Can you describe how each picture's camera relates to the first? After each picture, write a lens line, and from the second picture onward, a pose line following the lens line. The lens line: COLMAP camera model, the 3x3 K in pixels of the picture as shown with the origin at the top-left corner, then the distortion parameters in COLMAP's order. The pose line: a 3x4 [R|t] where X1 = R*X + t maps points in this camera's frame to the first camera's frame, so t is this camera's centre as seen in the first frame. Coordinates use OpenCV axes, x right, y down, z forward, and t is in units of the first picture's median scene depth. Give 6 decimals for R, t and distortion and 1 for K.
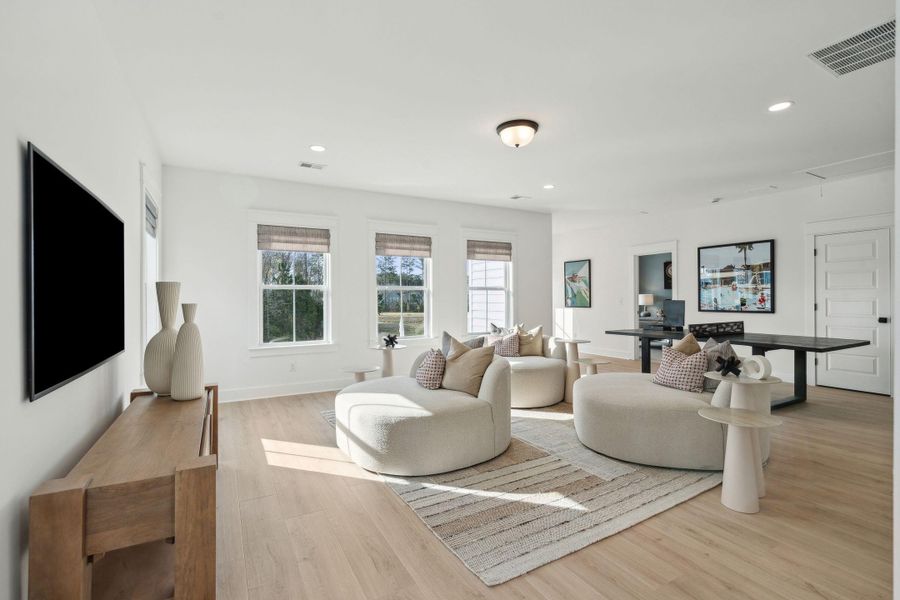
lens RADIAL K [[416.7, 0, 446.1], [0, 416.7, 300.5], [0, 0, 1]] dist [-0.007403, 0.001353]
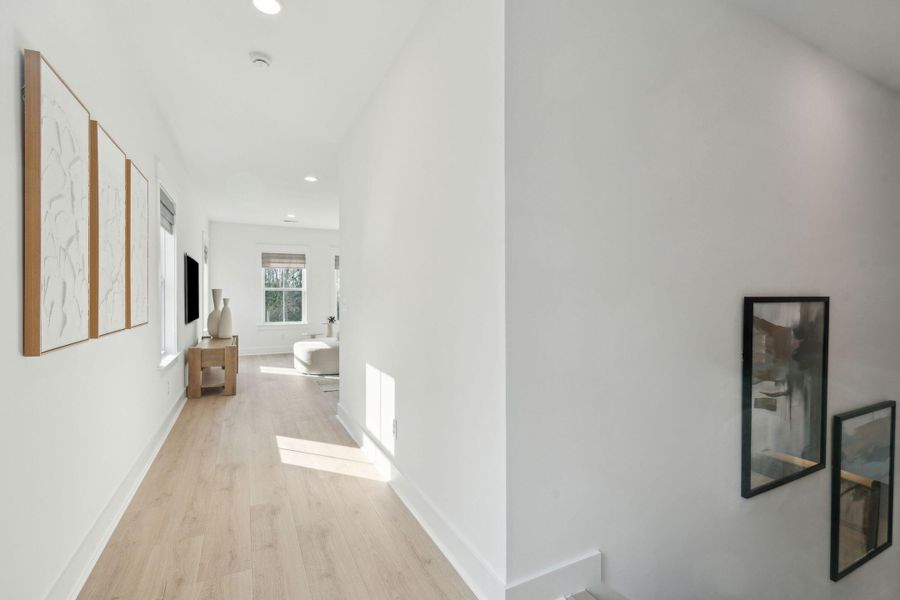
lens RADIAL K [[416.7, 0, 450.8], [0, 416.7, 297.2], [0, 0, 1]] dist [-0.007403, 0.001353]
pose [[0.999291, 0.003859, -0.037442, 0.681292], [-0.003849, 0.999993, 0.000334, -0.004743], [0.037443, -0.000190, 0.999299, -1.200636]]
